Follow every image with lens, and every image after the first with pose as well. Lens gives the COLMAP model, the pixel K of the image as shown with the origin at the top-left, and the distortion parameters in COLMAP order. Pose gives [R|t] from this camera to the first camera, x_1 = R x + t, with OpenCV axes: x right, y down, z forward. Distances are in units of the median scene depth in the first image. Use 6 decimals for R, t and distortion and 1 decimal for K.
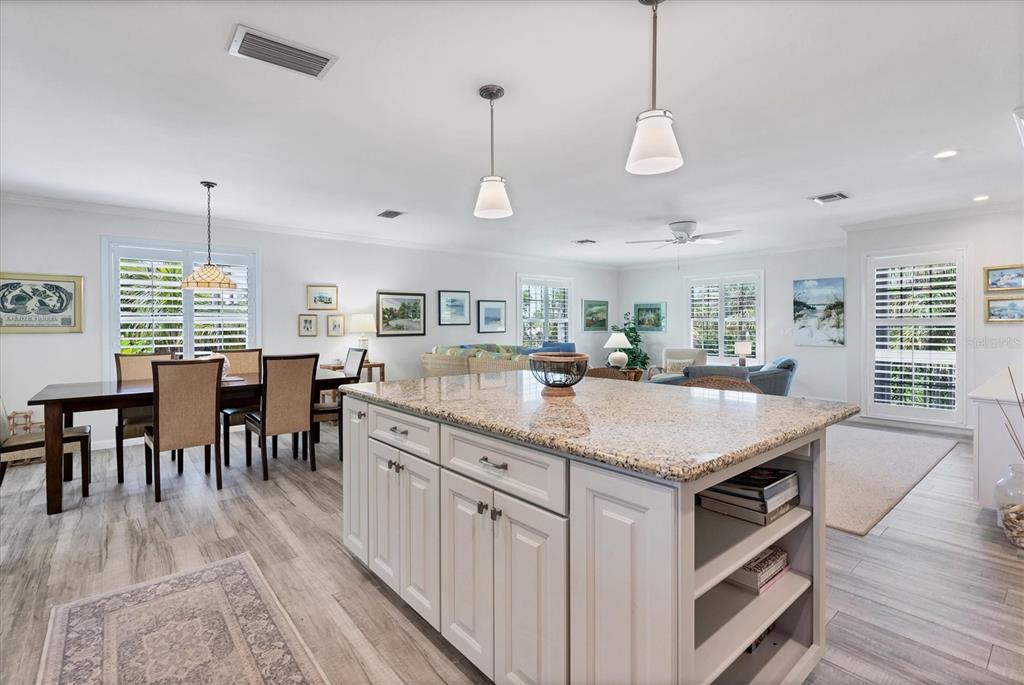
lens RADIAL K [[483.0, 0, 507.4], [0, 483.0, 327.2], [0, 0, 1]] dist [-0.002163, -0.000035]
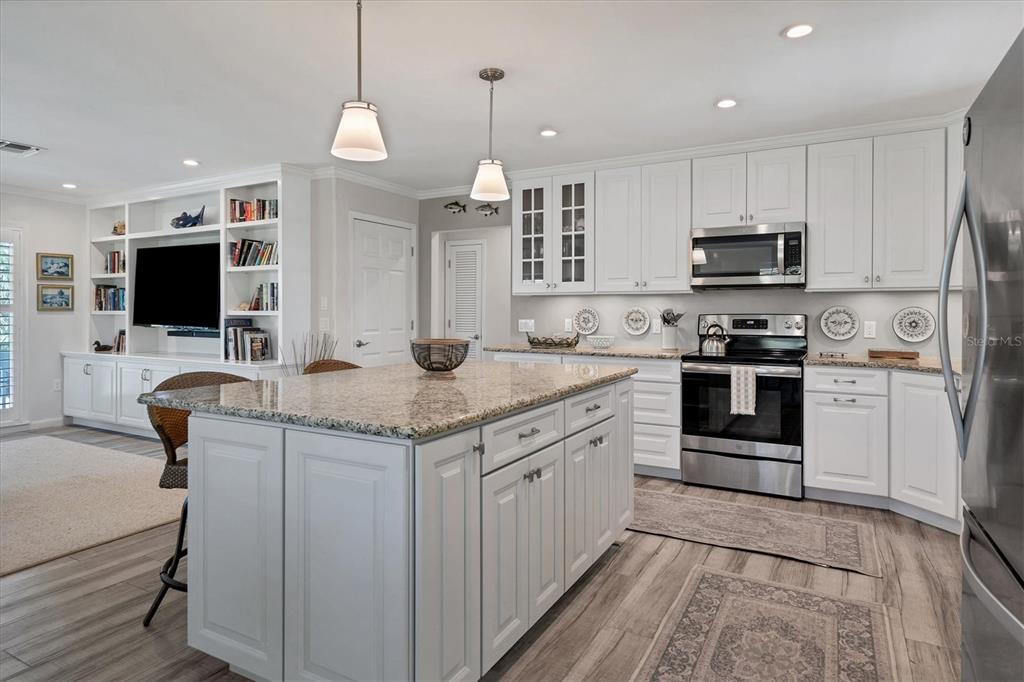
lens RADIAL K [[588.7, 0, 509.9], [0, 588.7, 315.7], [0, 0, 1]] dist [-0.000924, -0.000632]
pose [[-0.366983, -0.001555, 0.930226, -1.177826], [0.004431, 0.999984, 0.003419, 0.006135], [-0.930217, 0.005377, -0.366971, 1.420627]]
